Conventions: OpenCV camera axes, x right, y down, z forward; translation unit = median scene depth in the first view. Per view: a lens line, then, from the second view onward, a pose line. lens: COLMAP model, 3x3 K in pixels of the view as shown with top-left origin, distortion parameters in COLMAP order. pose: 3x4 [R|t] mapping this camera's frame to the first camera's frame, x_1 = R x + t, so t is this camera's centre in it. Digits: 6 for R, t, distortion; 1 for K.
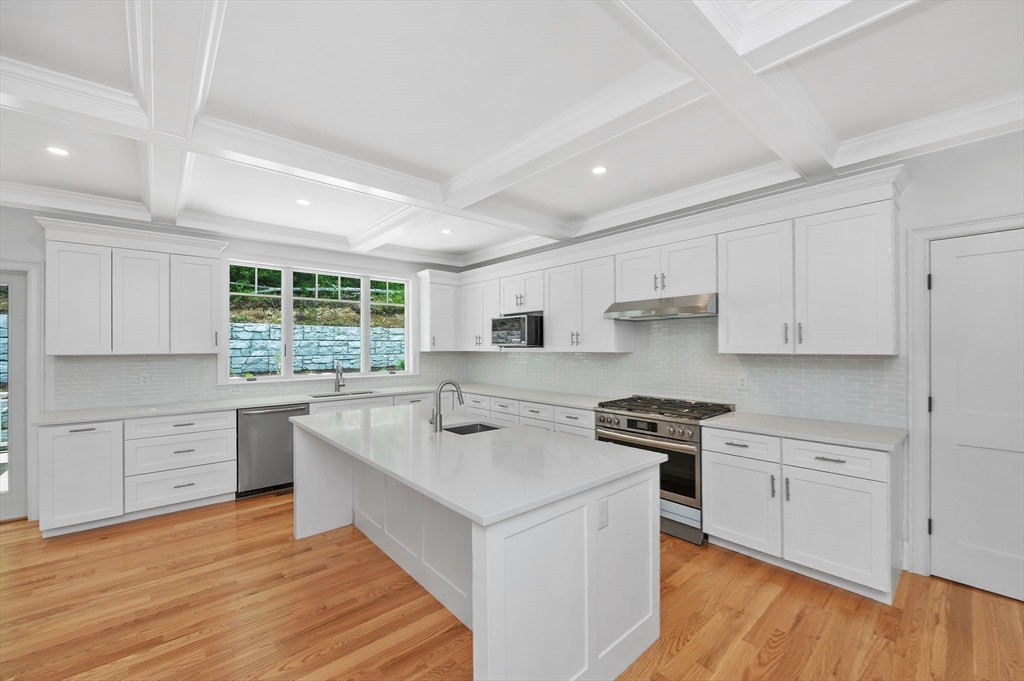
lens RADIAL K [[413.9, 0, 525.7], [0, 413.9, 347.6], [0, 0, 1]] dist [-0.003789, -0.000748]
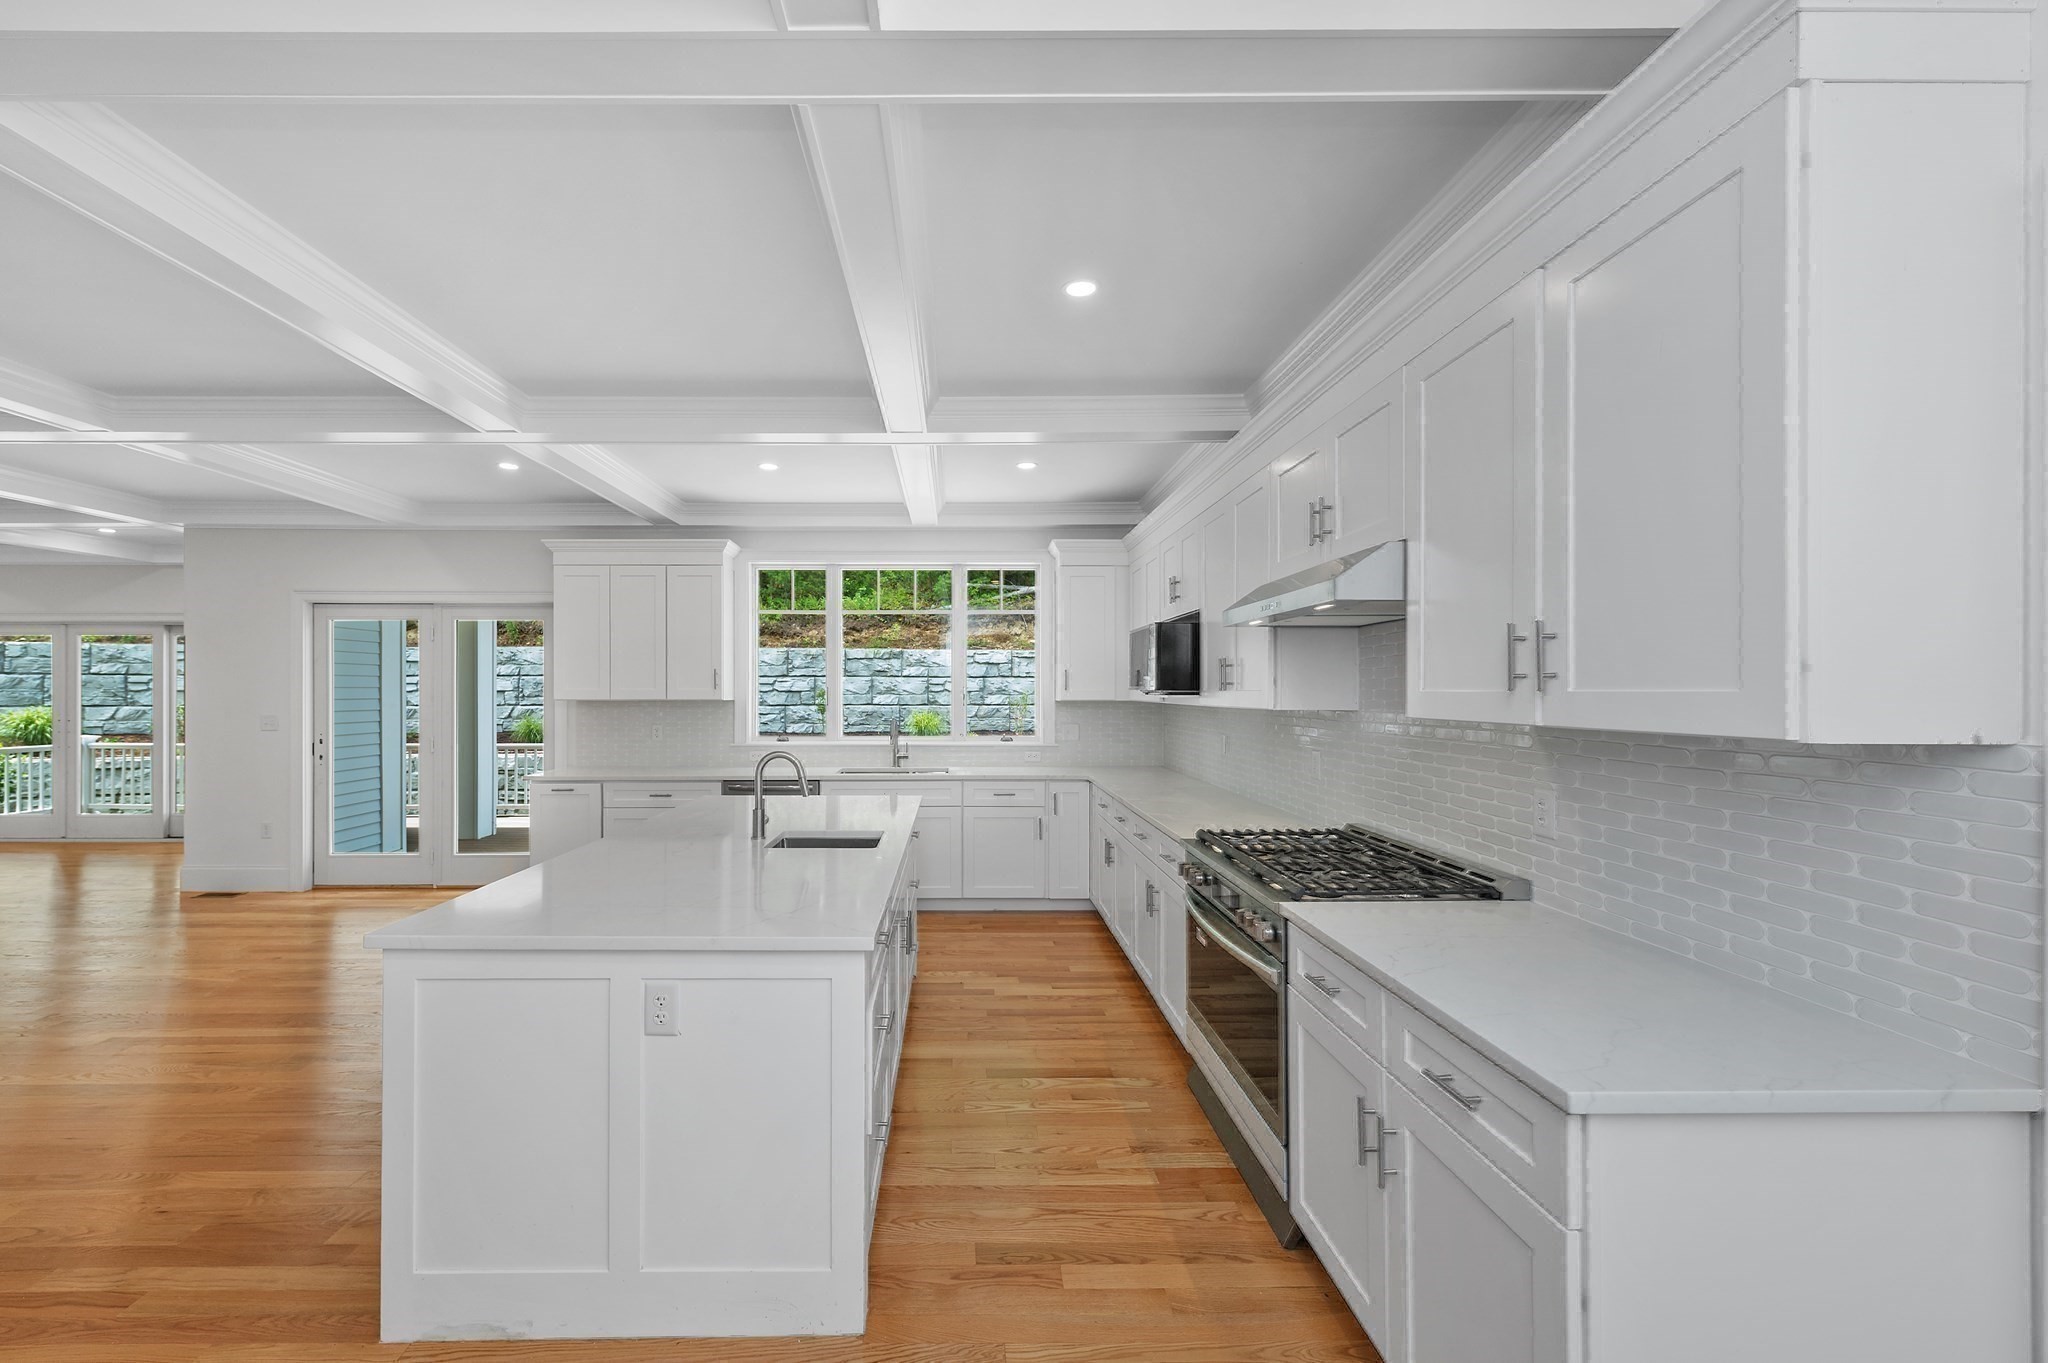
lens RADIAL K [[883.4, 0, 1024.0], [0, 883.4, 681.5], [0, 0, 1]] dist [0.001268, 0.000019]
pose [[0.744363, -0.001377, -0.667774, 0.460589], [-0.004973, 0.999959, -0.007606, -0.005989], [0.667757, 0.008982, 0.744325, 0.162405]]
